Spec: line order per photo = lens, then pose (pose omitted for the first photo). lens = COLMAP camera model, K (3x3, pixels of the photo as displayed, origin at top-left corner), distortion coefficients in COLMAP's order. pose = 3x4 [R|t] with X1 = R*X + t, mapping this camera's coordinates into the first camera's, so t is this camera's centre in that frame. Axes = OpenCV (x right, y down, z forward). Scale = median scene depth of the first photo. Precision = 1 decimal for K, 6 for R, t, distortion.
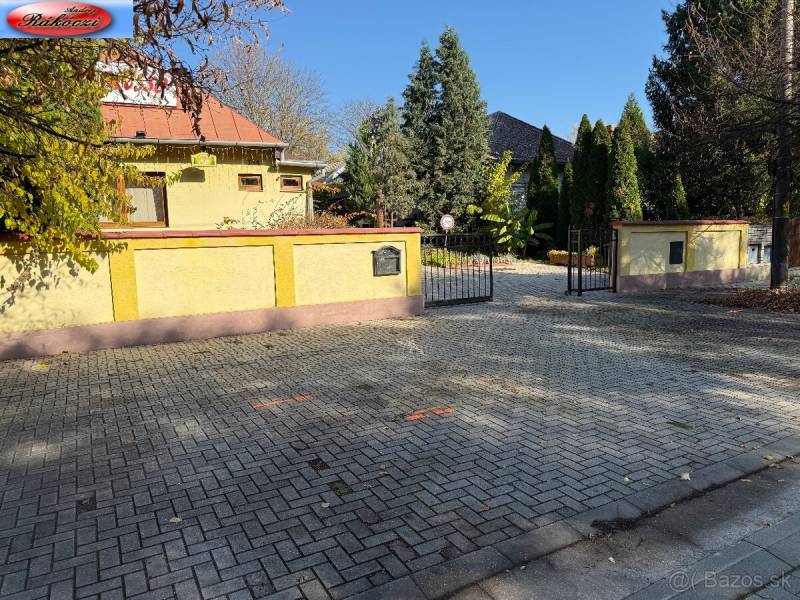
lens RADIAL K [[560.0, 0, 400.0], [0, 560.0, 300.0], [0, 0, 1]] dist [-0.000254, -0.001590]
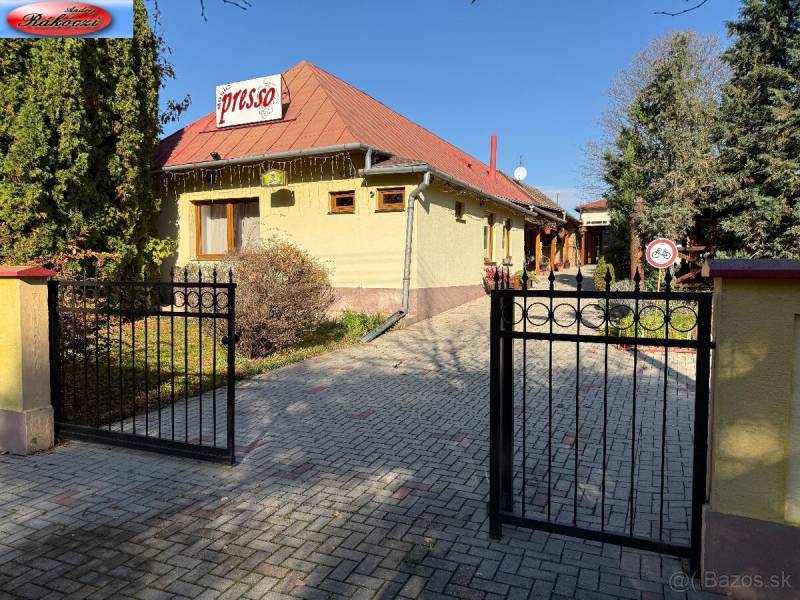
lens RADIAL K [[560.0, 0, 400.0], [0, 560.0, 300.0], [0, 0, 1]] dist [-0.000254, -0.001590]
pose [[0.610991, 0.059922, -0.789366, 0.377945], [-0.106213, 0.994321, -0.006731, -0.083101], [0.784480, 0.087954, 0.613886, 0.609358]]
